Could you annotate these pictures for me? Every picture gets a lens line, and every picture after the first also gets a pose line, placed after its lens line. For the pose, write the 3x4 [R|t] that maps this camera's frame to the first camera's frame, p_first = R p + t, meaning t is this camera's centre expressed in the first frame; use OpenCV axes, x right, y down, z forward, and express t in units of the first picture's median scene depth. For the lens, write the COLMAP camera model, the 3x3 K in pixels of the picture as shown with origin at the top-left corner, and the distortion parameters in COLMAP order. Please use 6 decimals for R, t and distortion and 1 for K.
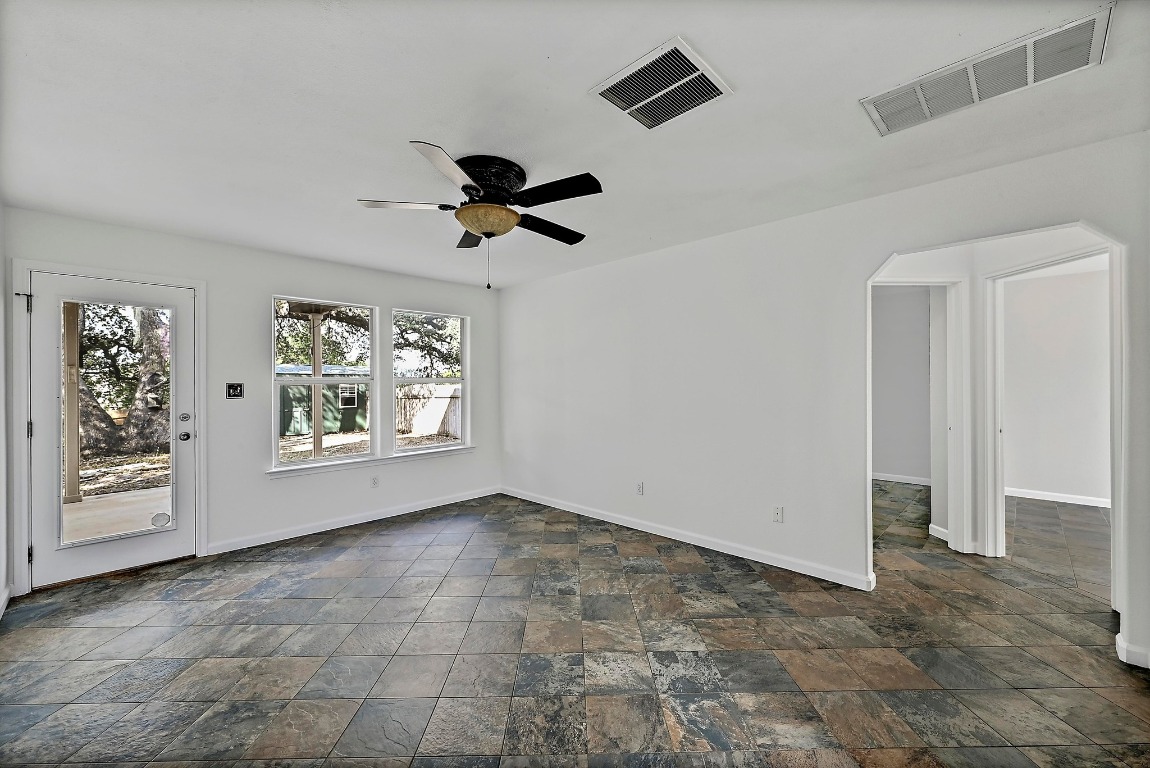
lens RADIAL K [[462.8, 0, 573.9], [0, 462.8, 379.4], [0, 0, 1]] dist [-0.003221, 0.000767]
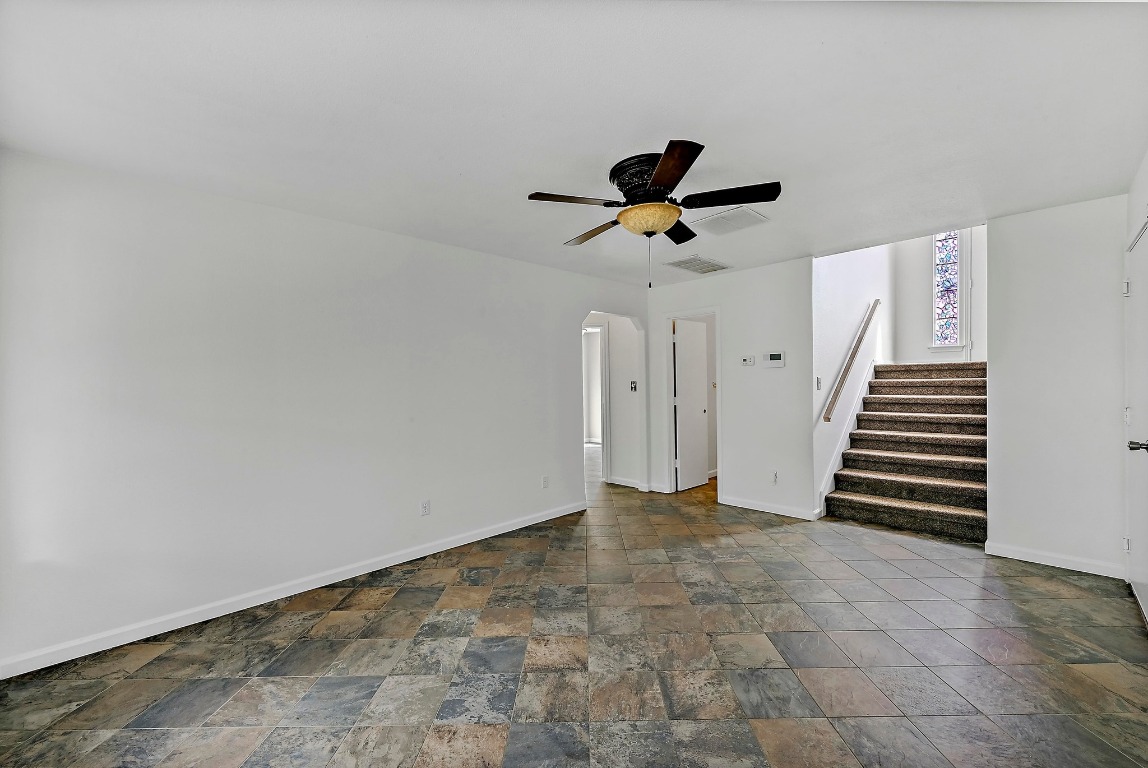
lens RADIAL K [[462.0, 0, 572.9], [0, 462.0, 386.3], [0, 0, 1]] dist [-0.003221, 0.000767]
pose [[0.020312, -0.001565, 0.999792, -0.831781], [0.010934, 0.999939, 0.001343, 0.003892], [-0.999734, 0.010904, 0.020327, 0.790387]]
